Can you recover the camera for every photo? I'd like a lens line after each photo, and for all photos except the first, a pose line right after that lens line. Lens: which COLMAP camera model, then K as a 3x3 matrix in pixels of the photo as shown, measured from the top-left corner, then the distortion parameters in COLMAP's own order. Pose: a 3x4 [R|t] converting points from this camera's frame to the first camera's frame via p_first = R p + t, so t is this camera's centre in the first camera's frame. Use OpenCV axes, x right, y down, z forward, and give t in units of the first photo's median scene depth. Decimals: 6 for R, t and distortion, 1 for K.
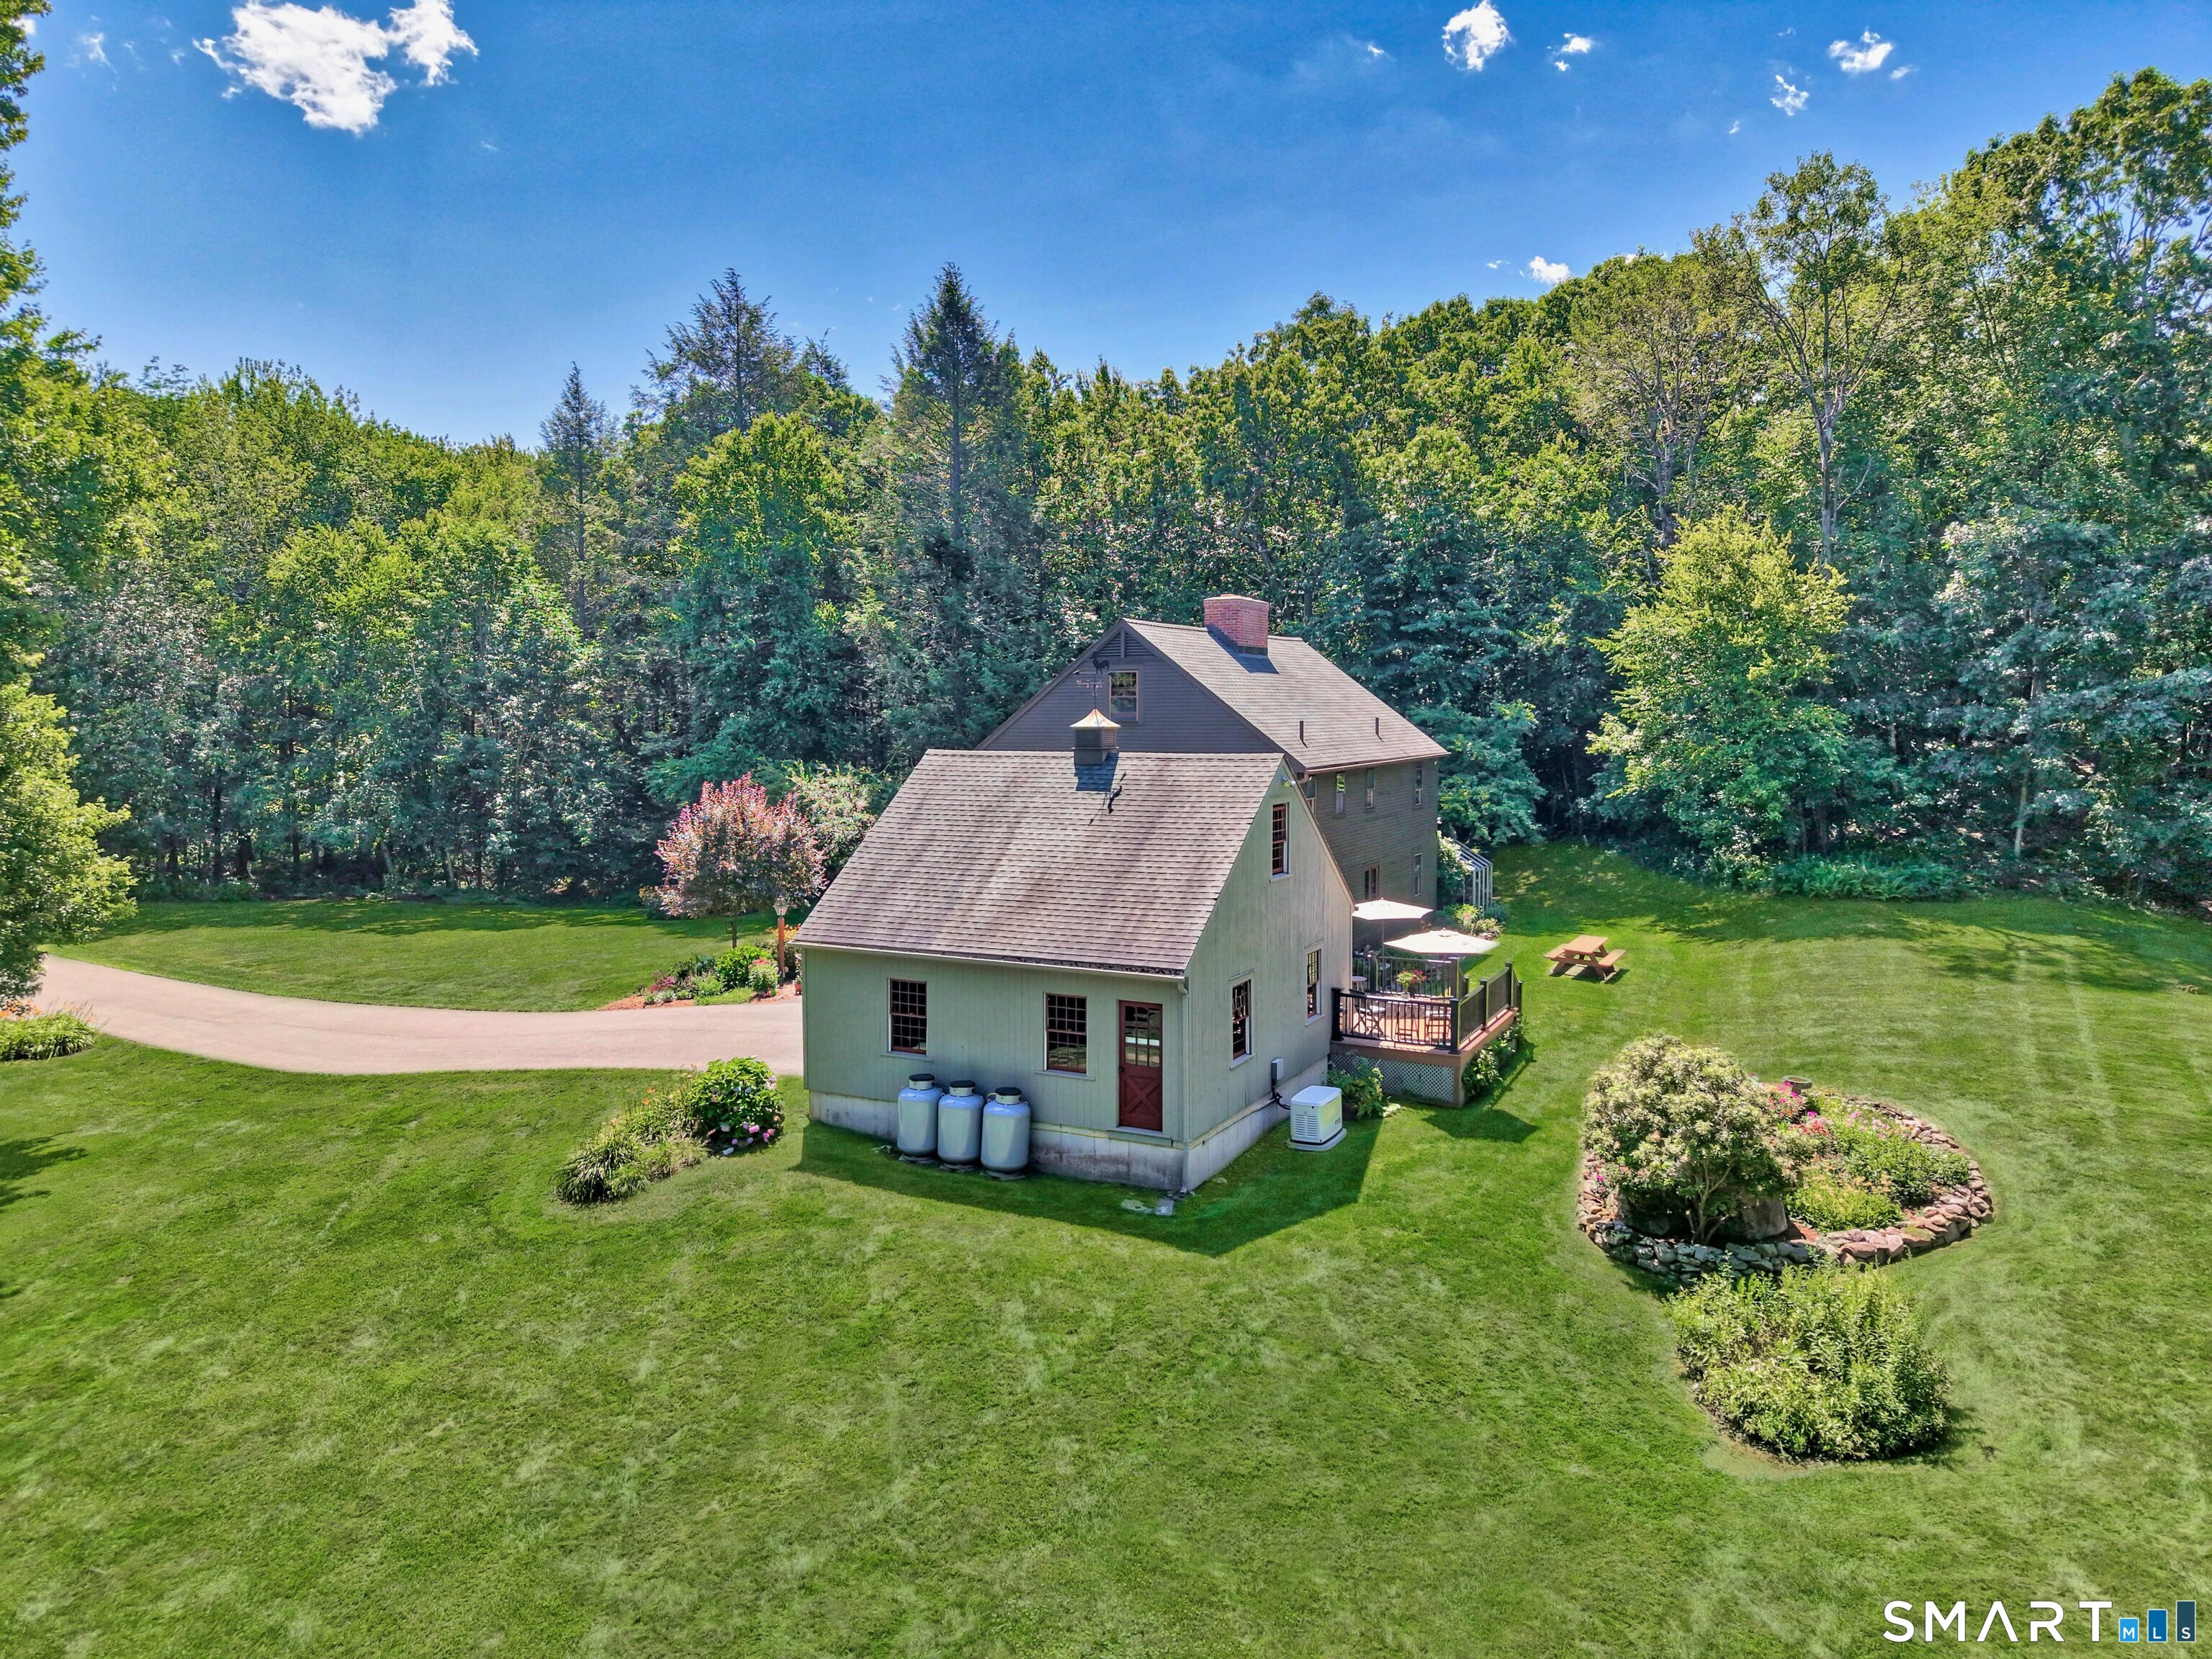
lens RADIAL K [[1496.4, 0, 1106.0], [0, 1496.4, 829.5], [0, 0, 1]] dist [0.047009, -0.054269]
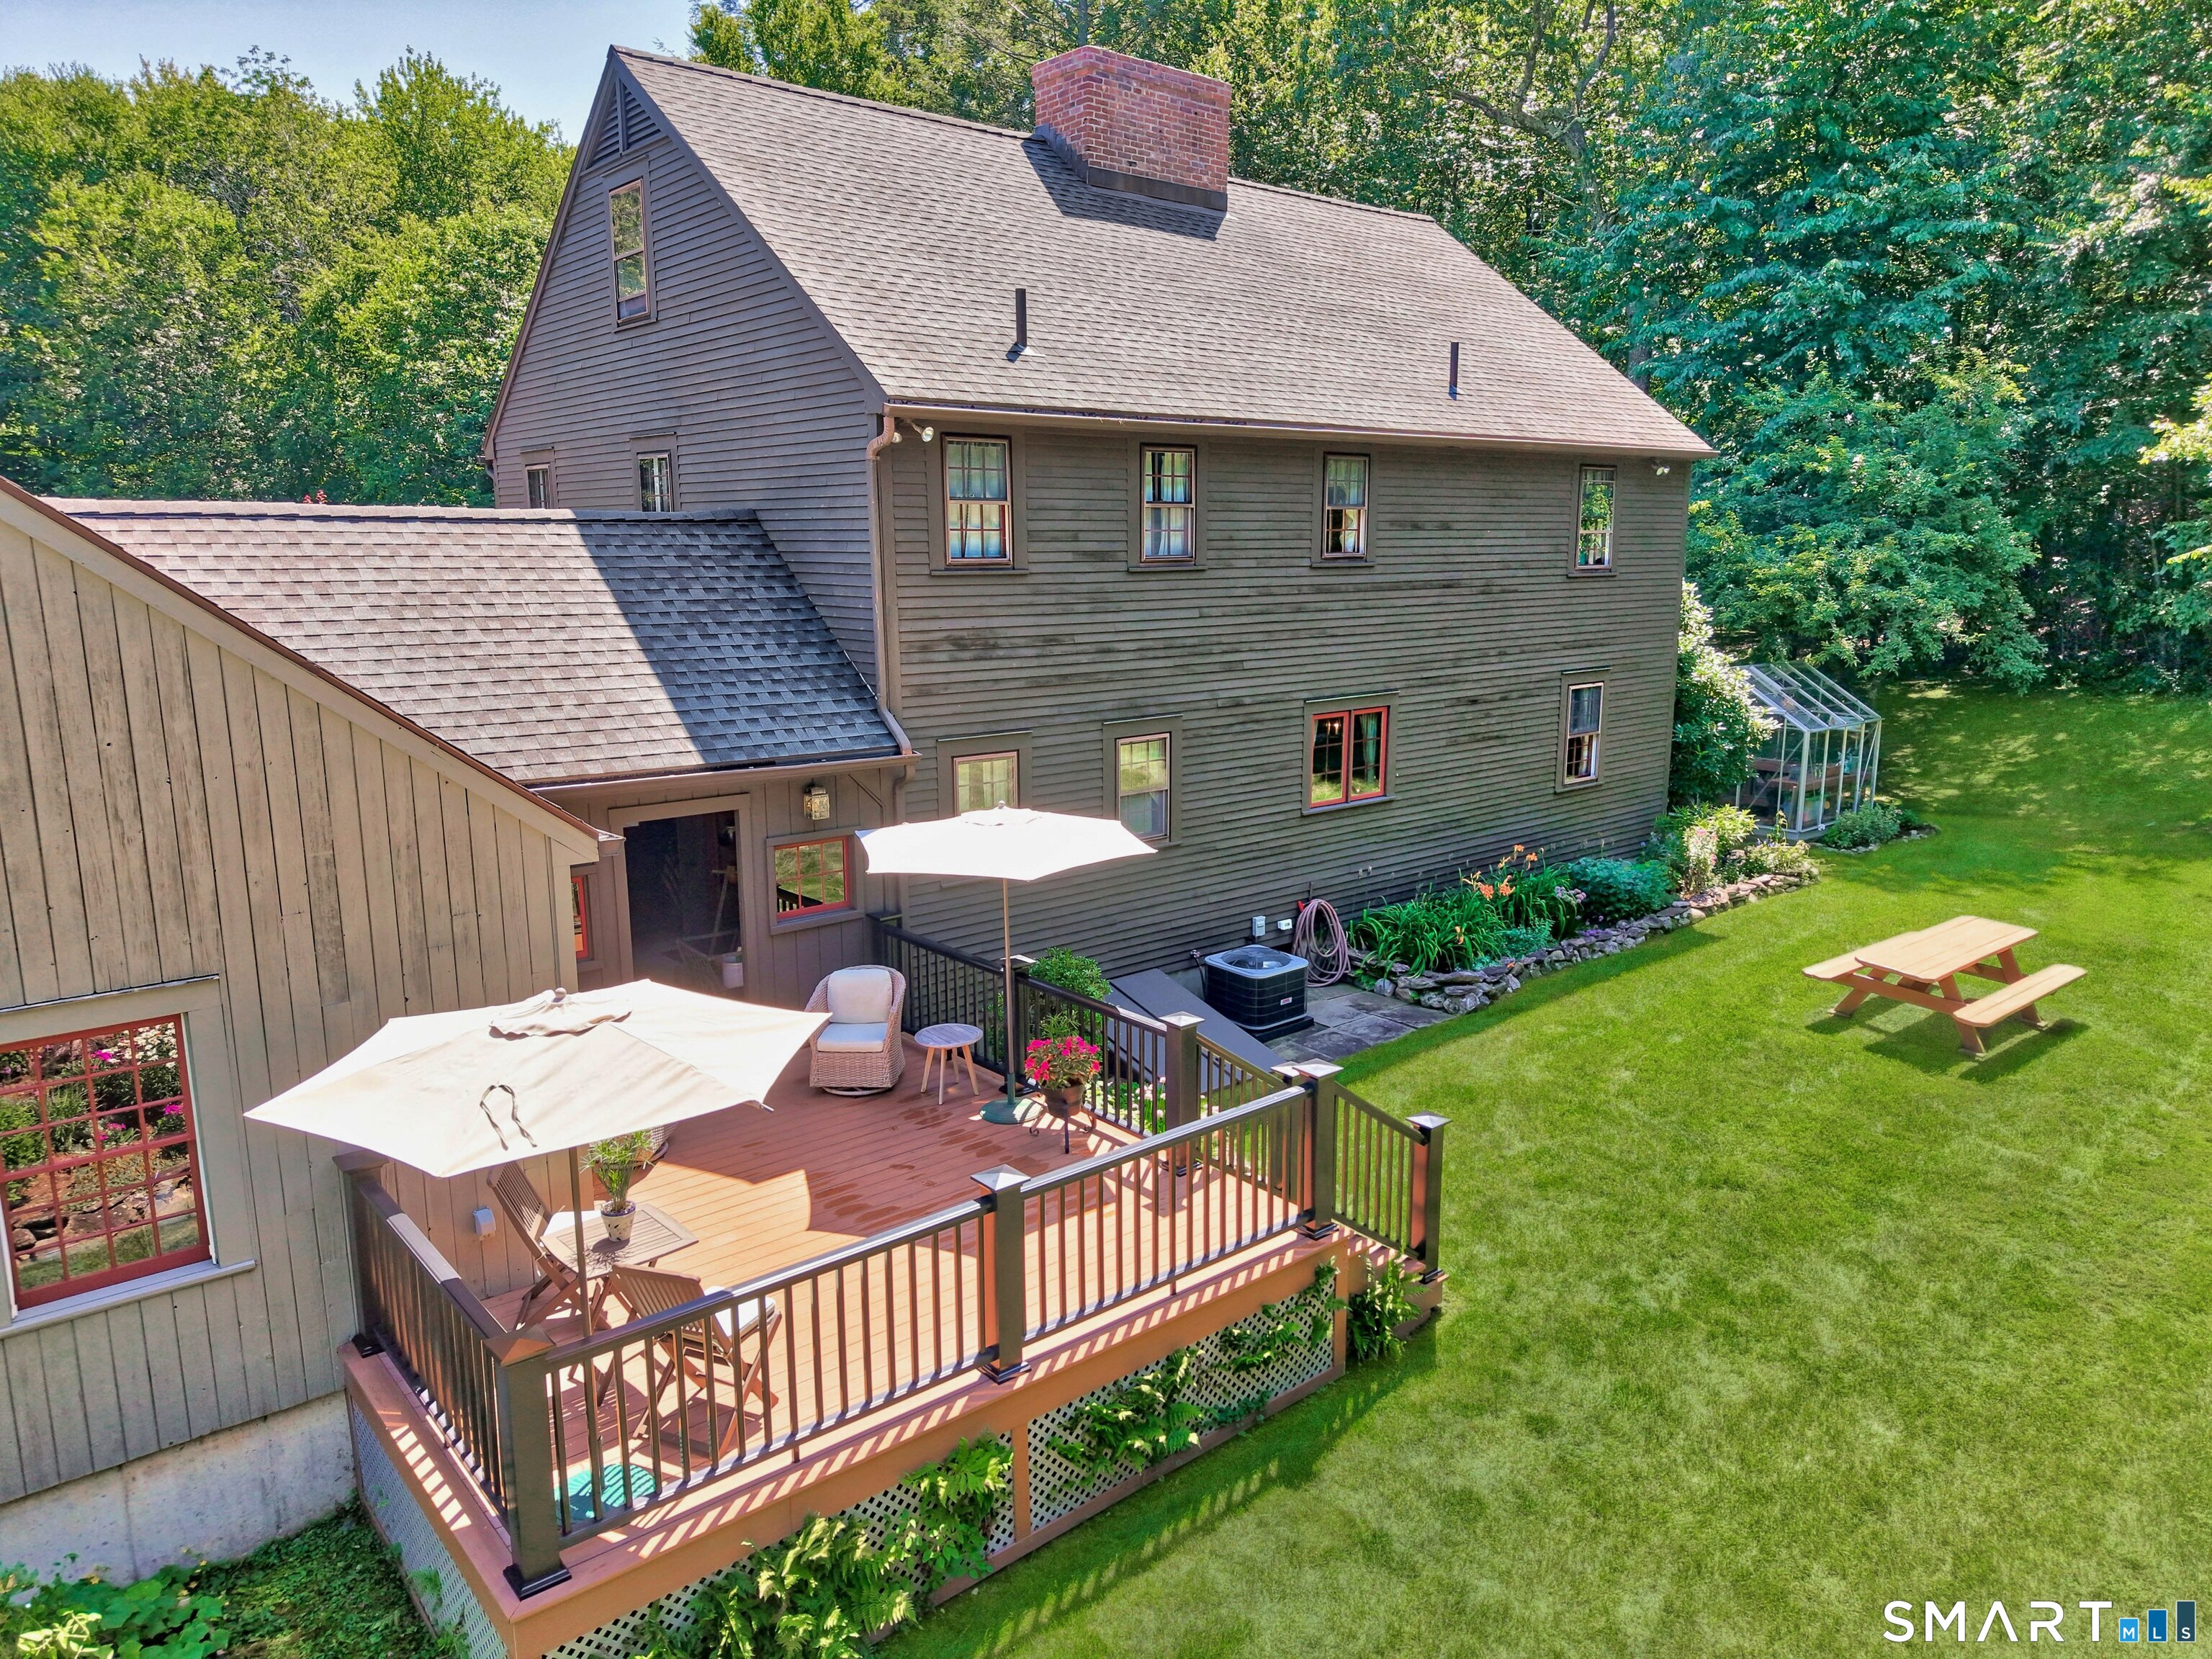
lens RADIAL K [[1496.4, 0, 1106.0], [0, 1496.4, 829.5], [0, 0, 1]] dist [0.047009, -0.054269]
pose [[0.922632, 0.063554, -0.380409, 0.220495], [-0.023881, 0.993851, 0.108122, 0.012292], [0.384942, -0.090672, 0.918476, 0.490150]]
